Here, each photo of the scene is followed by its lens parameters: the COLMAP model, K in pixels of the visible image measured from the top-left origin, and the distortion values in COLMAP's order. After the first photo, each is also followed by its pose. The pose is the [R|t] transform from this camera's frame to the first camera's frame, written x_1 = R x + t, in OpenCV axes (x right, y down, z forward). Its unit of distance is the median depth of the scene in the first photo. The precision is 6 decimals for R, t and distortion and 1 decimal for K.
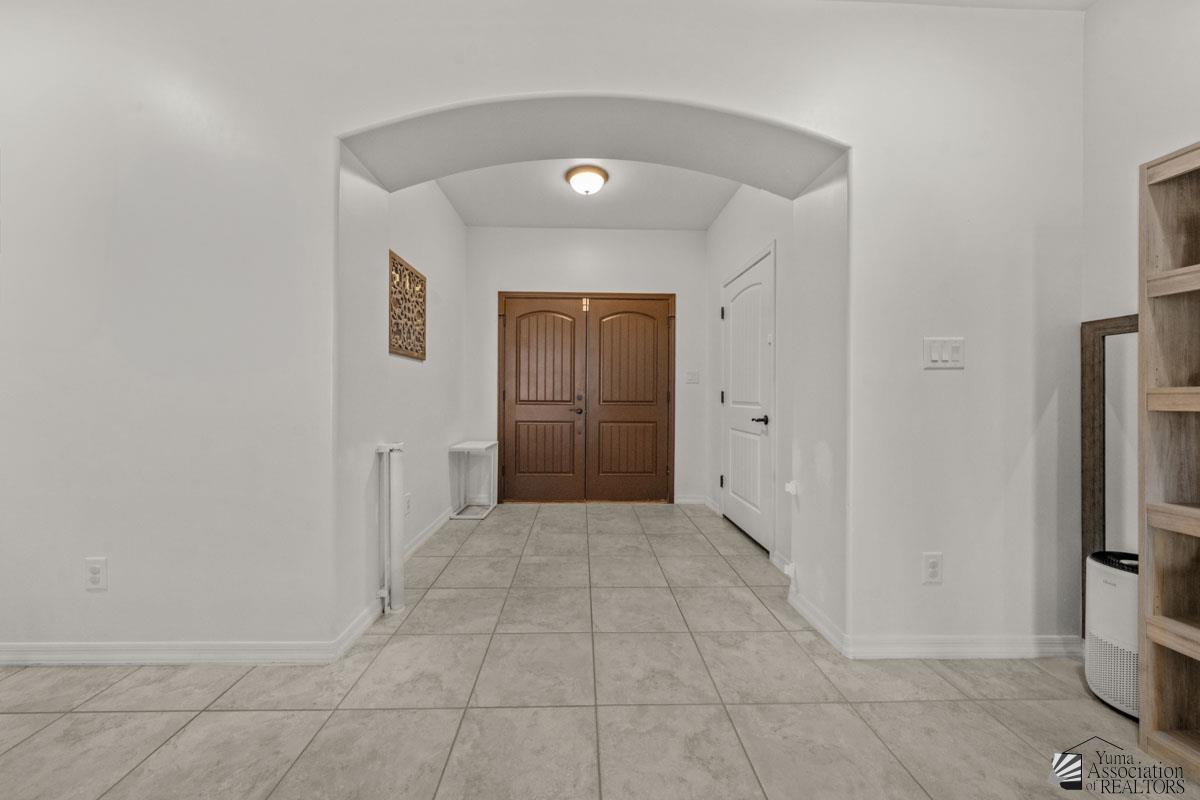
lens RADIAL K [[420.0, 0, 591.1], [0, 420.0, 393.0], [0, 0, 1]] dist [-0.000291, -0.000026]
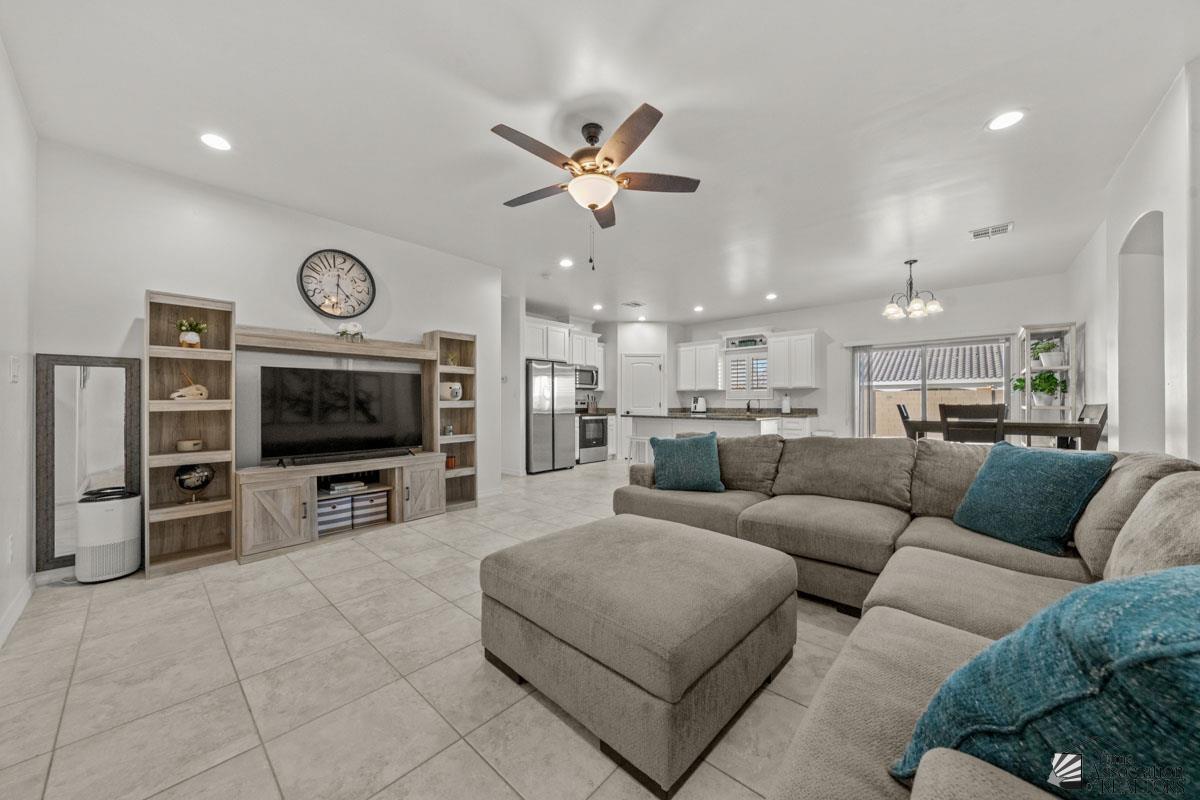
lens RADIAL K [[420.0, 0, 591.1], [0, 420.0, 393.0], [0, 0, 1]] dist [-0.000291, -0.000026]
pose [[-0.721948, 0.014212, 0.691802, -1.166331], [-0.004997, 0.999656, -0.025751, -0.004289], [-0.691929, -0.022048, -0.721628, 0.698528]]
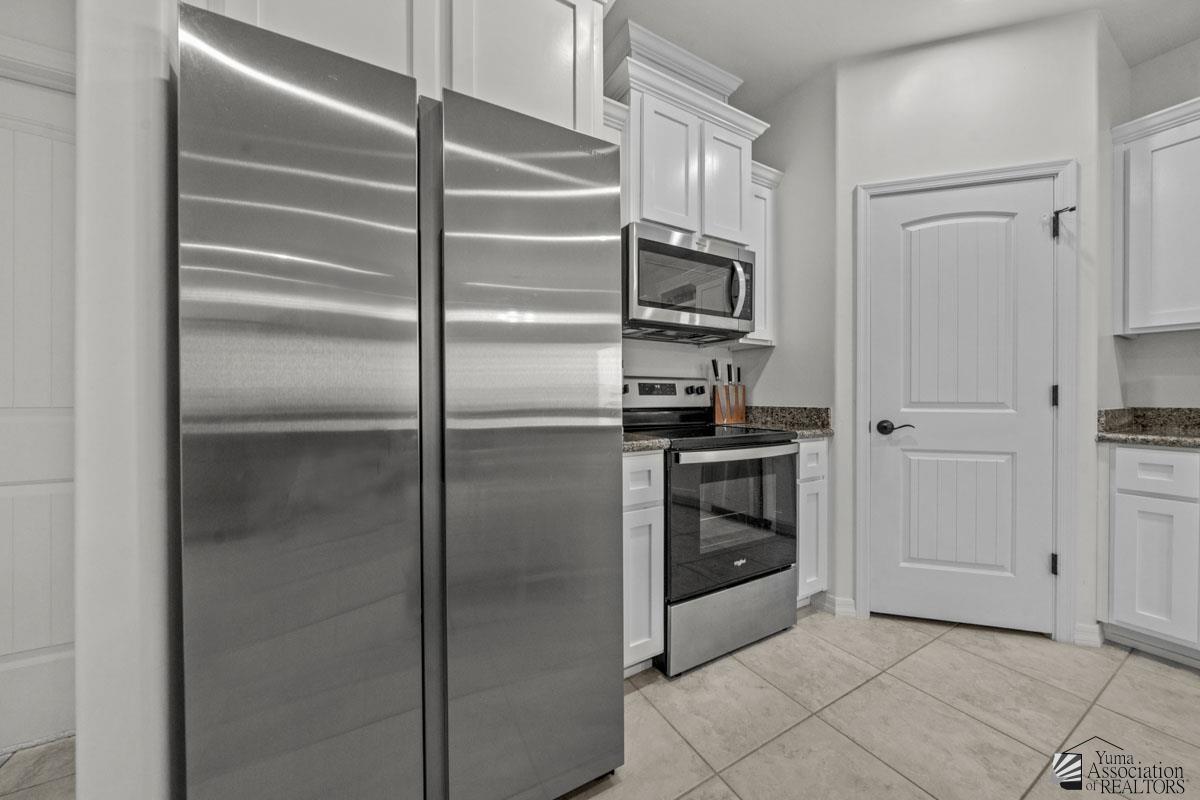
lens RADIAL K [[420.0, 0, 591.1], [0, 420.0, 393.0], [0, 0, 1]] dist [-0.000291, -0.000026]
pose [[-0.476833, -0.006796, 0.878968, 1.056471], [-0.006512, 0.999970, 0.004199, -0.001844], [-0.878970, -0.003721, -0.476863, -1.620289]]
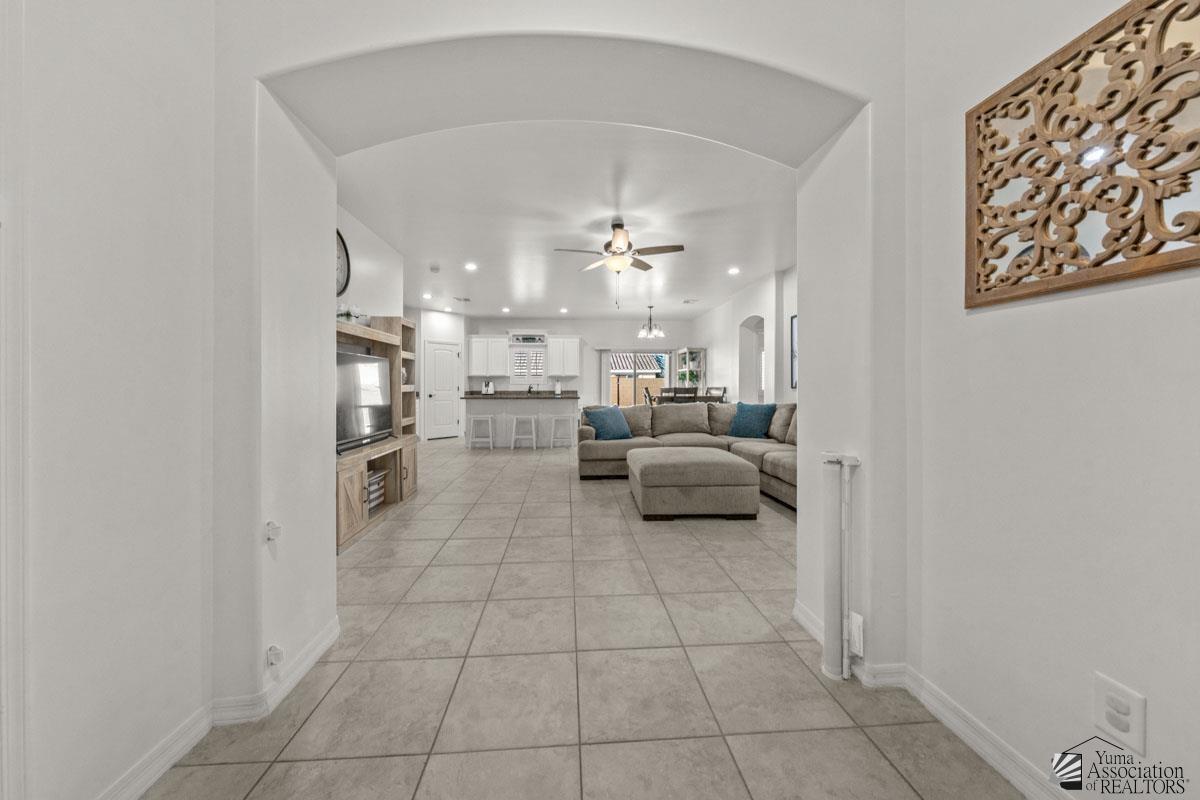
lens RADIAL K [[419.5, 0, 596.7], [0, 419.5, 386.2], [0, 0, 1]] dist [0.000068, -0.000002]
pose [[-0.998824, -0.000890, -0.048485, 0.003989], [-0.000630, 0.999985, -0.005382, 0.000986], [0.048489, -0.005346, -0.998809, 2.006407]]
